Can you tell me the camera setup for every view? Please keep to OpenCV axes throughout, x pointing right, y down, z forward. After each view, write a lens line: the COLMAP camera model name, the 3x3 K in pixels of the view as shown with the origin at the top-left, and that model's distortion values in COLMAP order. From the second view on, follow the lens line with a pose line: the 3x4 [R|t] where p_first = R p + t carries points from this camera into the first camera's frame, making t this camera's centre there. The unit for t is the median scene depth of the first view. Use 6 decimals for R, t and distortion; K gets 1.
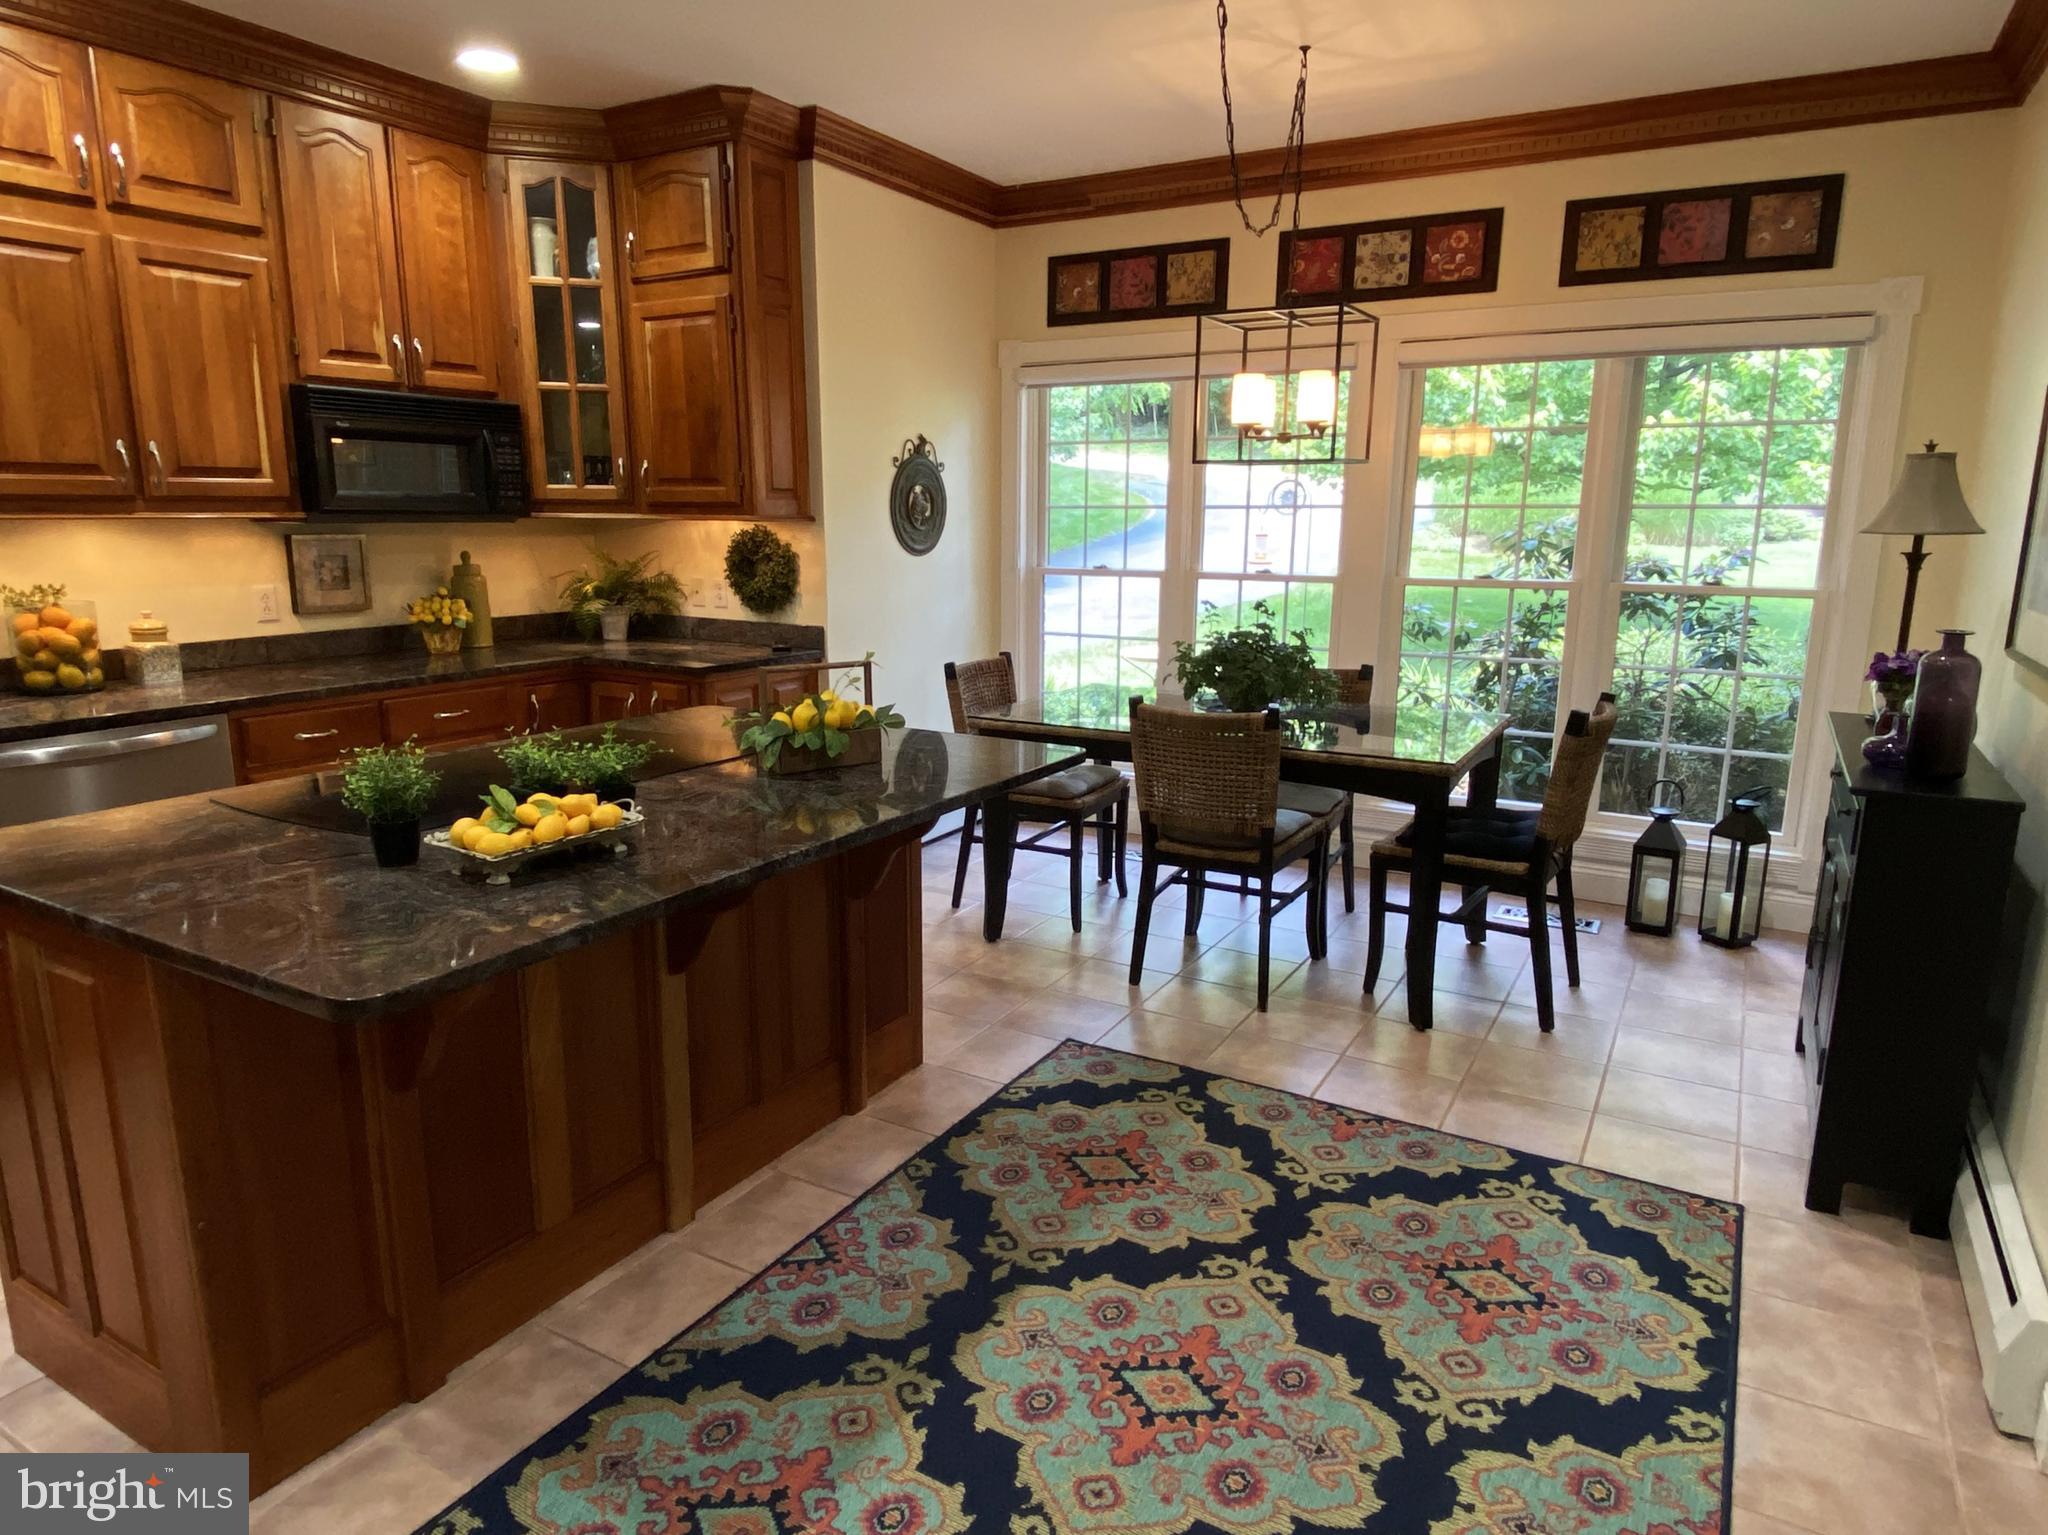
lens RADIAL K [[1233.9, 0, 1026.5], [0, 1233.9, 773.0], [0, 0, 1]] dist [-0.011014, -0.009680]
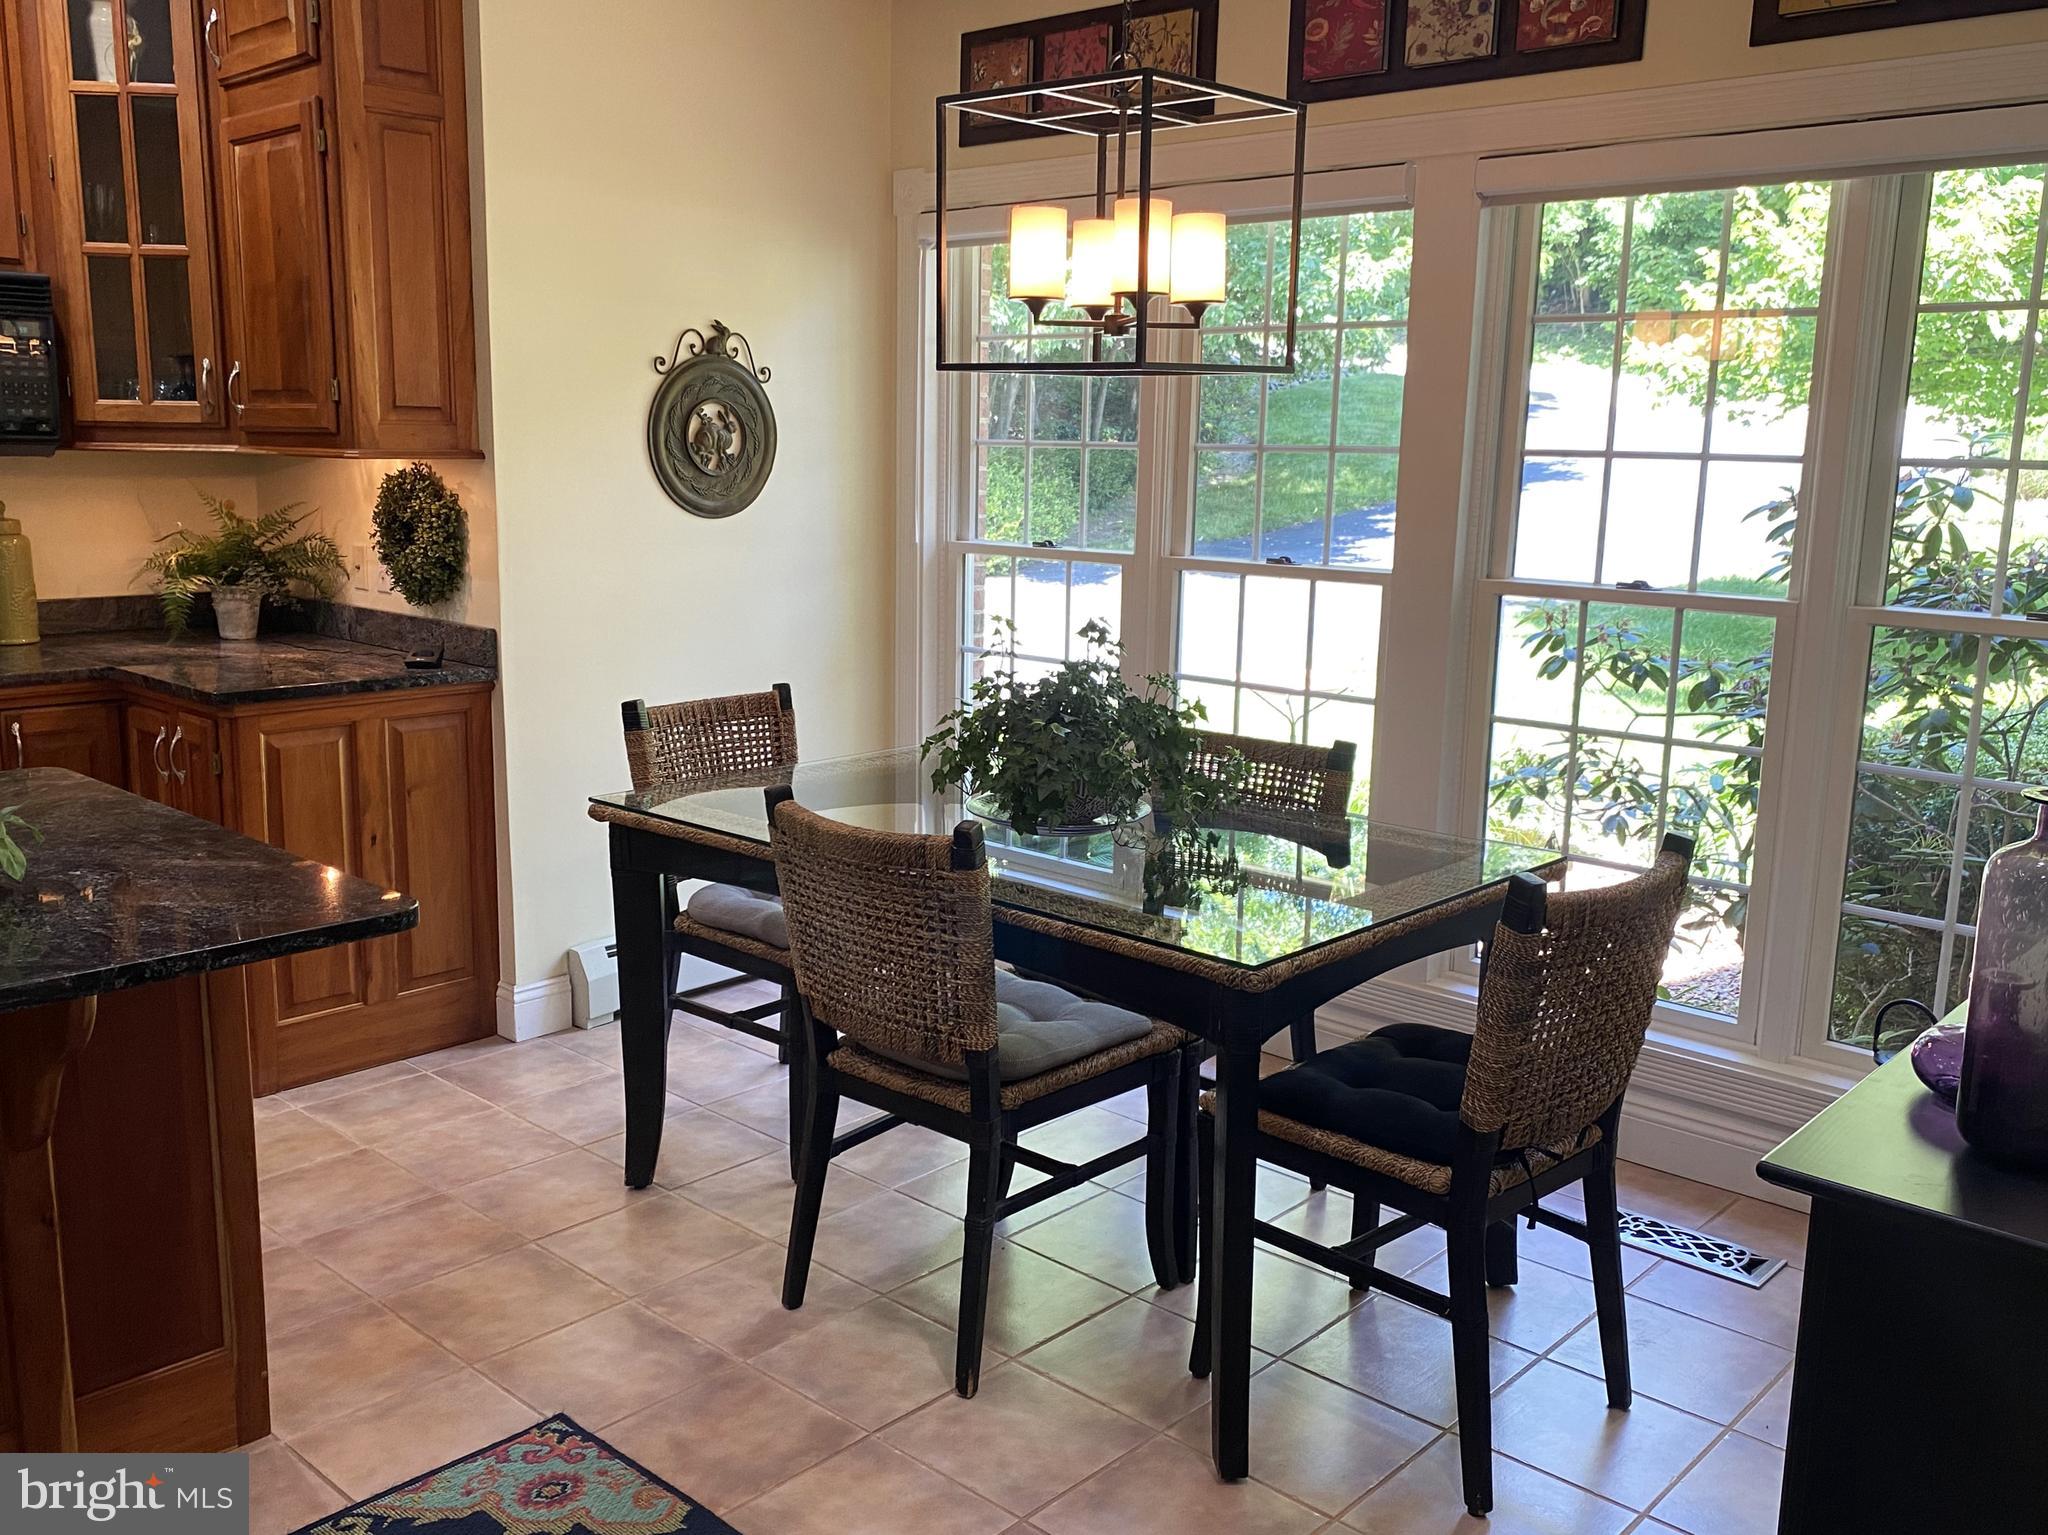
lens RADIAL K [[1760.8, 0, 1028.0], [0, 1760.8, 780.7], [0, 0, 1]] dist [-0.066982, 0.004719]
pose [[0.978442, 0.054516, -0.199197, 0.290167], [-0.059372, 0.998065, -0.018484, -0.046320], [0.197804, 0.029912, 0.979785, 0.214940]]
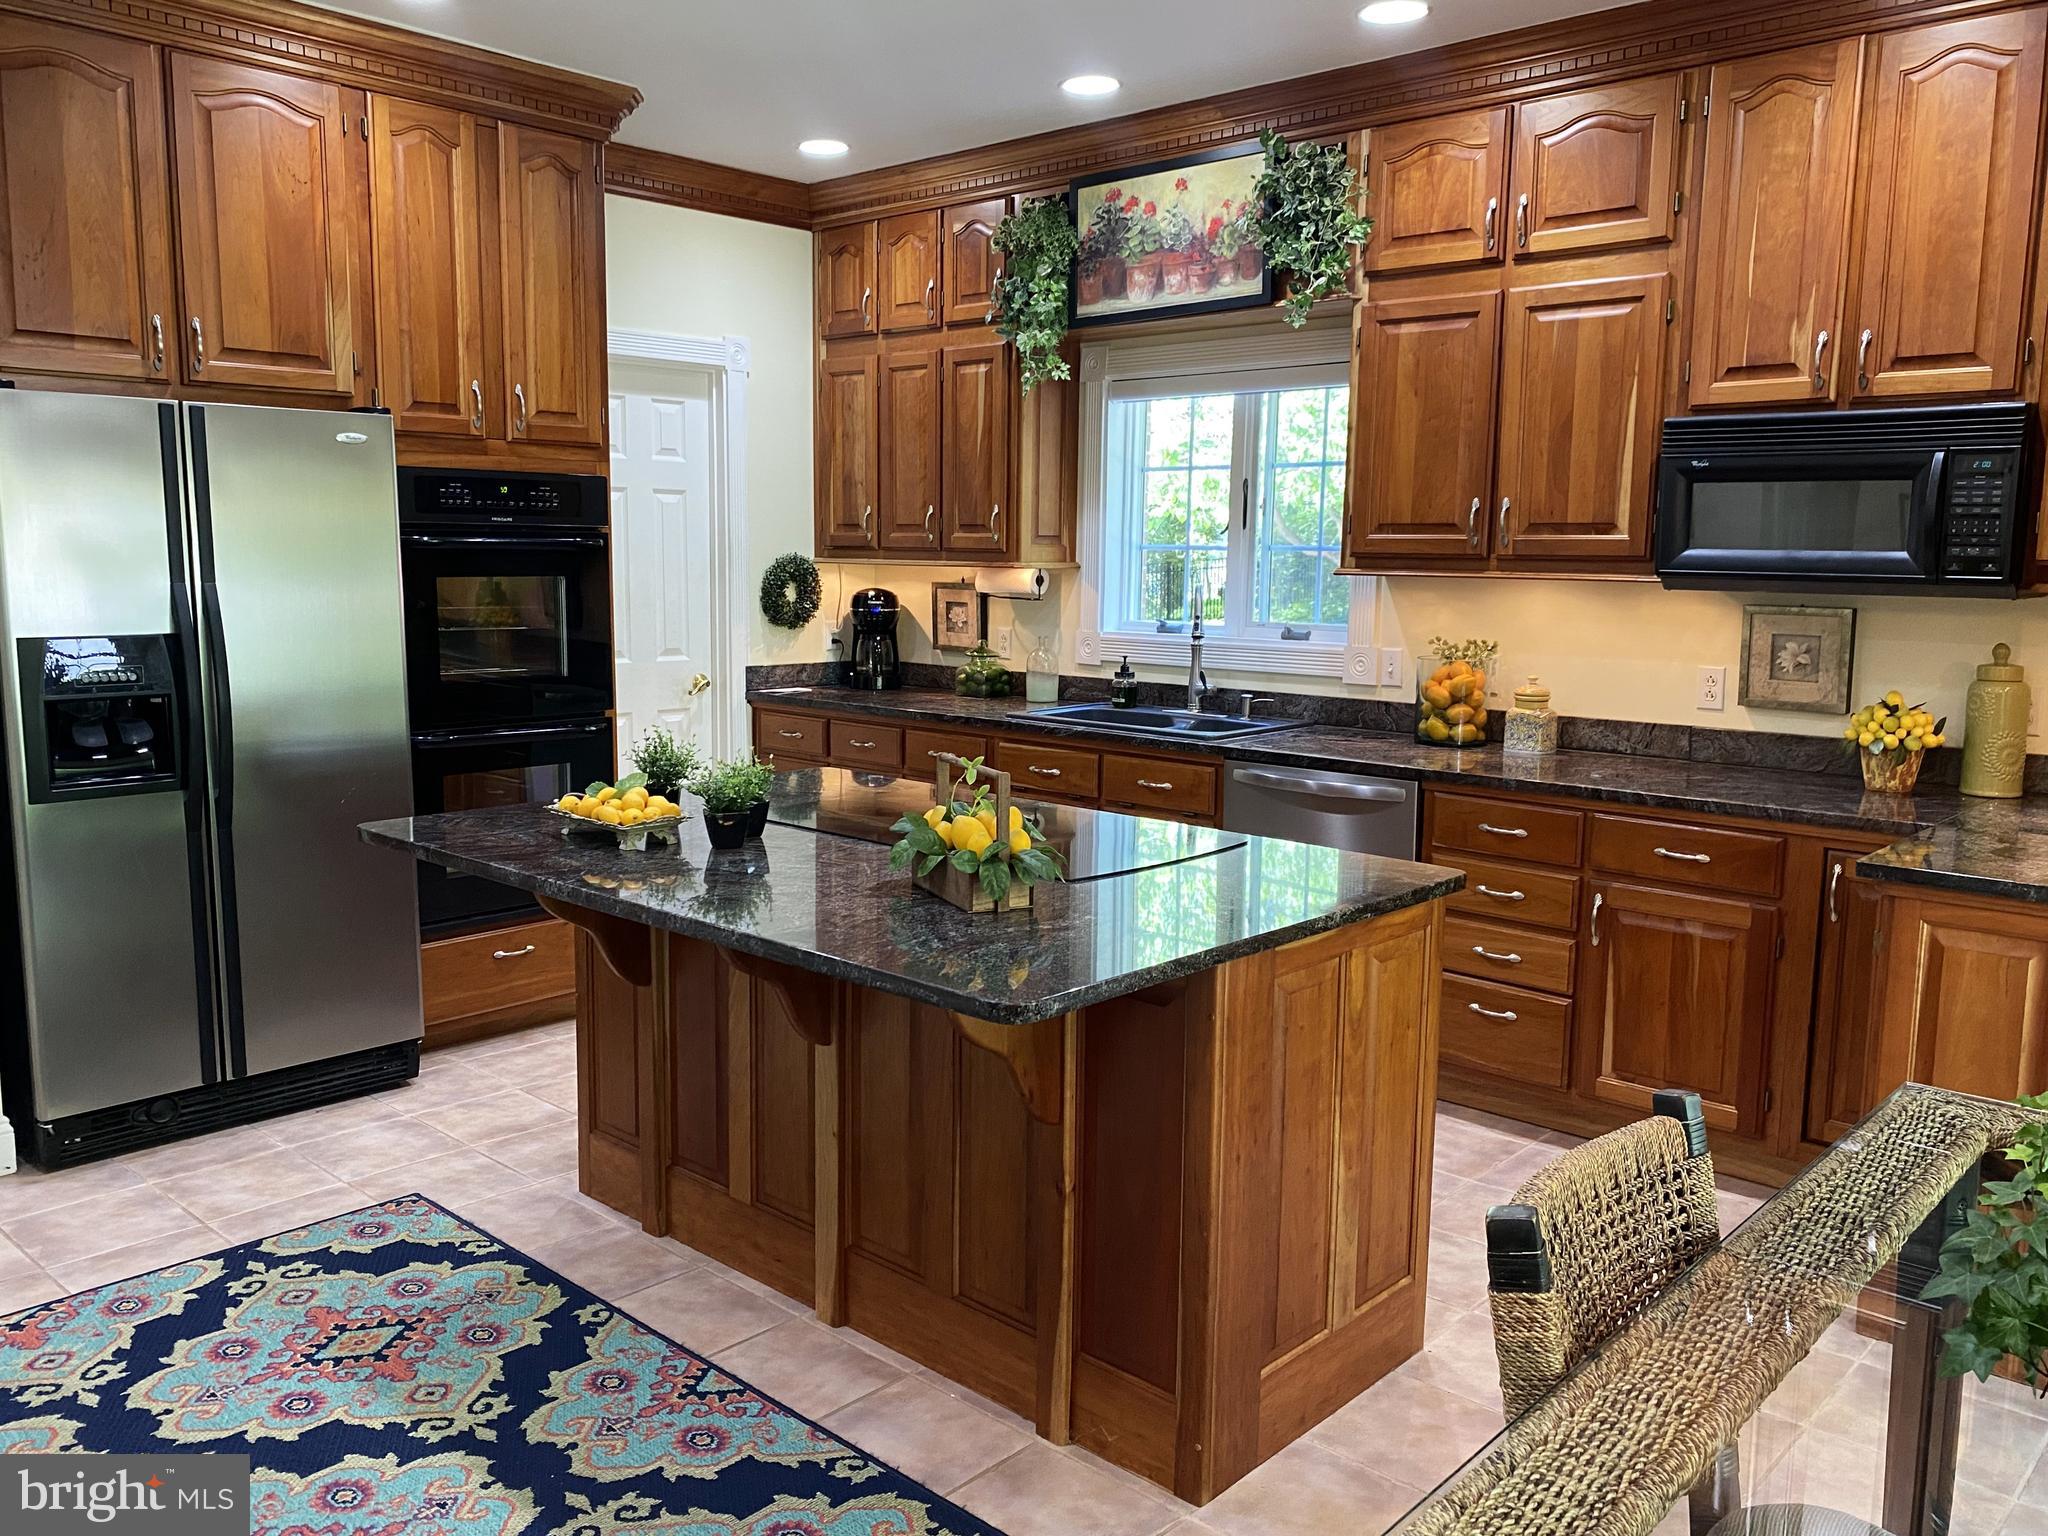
lens RADIAL K [[1583.6, 0, 1030.1], [0, 1583.6, 763.6], [0, 0, 1]] dist [-0.002702, -0.031810]
pose [[-0.211784, 0.118133, -0.970151, 0.464691], [-0.218510, 0.961815, 0.164819, -0.155671], [0.952576, 0.246894, -0.177884, 0.734201]]
